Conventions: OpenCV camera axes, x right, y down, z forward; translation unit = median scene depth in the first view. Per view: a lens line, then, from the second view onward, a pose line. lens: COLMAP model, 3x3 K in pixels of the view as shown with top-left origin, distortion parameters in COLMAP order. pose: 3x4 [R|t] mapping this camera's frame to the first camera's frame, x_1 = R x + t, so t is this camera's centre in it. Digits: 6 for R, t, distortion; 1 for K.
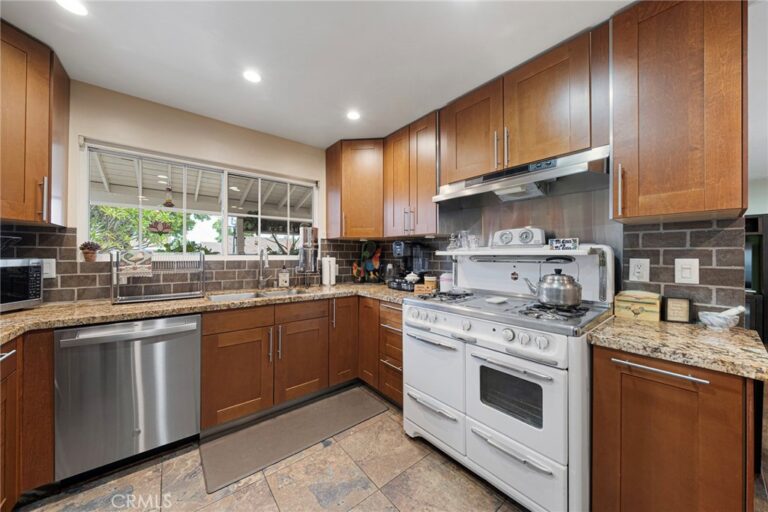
lens RADIAL K [[266.0, 0, 383.9], [0, 266.0, 254.5], [0, 0, 1]] dist [0.000226, -0.000030]
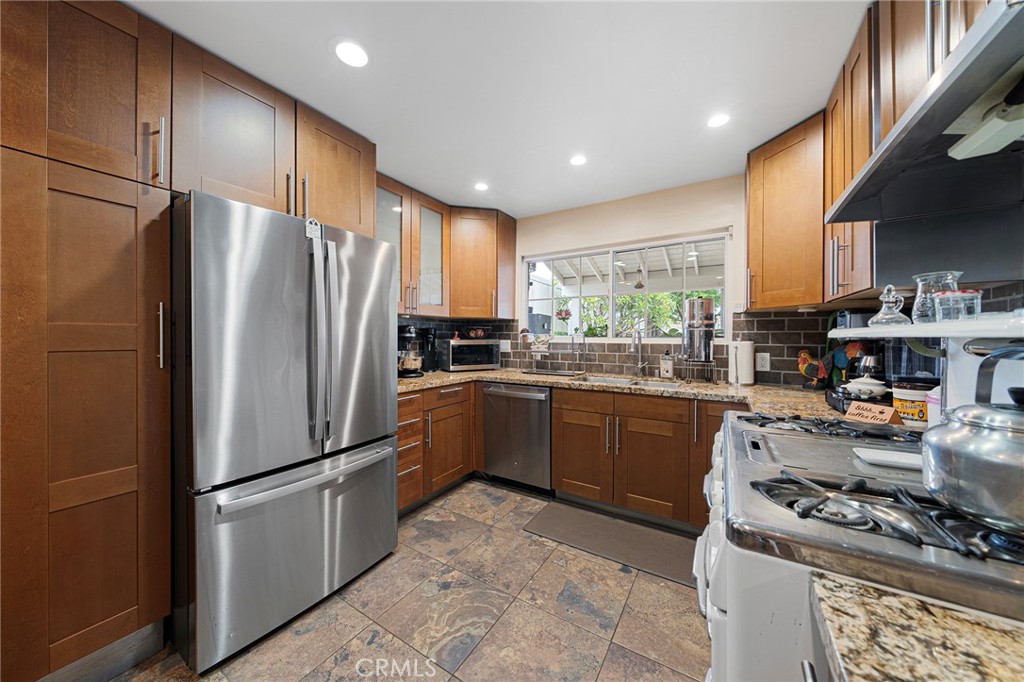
lens RADIAL K [[354.7, 0, 509.1], [0, 354.7, 337.7], [0, 0, 1]] dist [0.000226, -0.000030]
pose [[0.320742, 0.000675, -0.947166, 0.615162], [0.003602, 0.999992, 0.001933, -0.001020], [0.947160, -0.004031, 0.320737, 0.281460]]
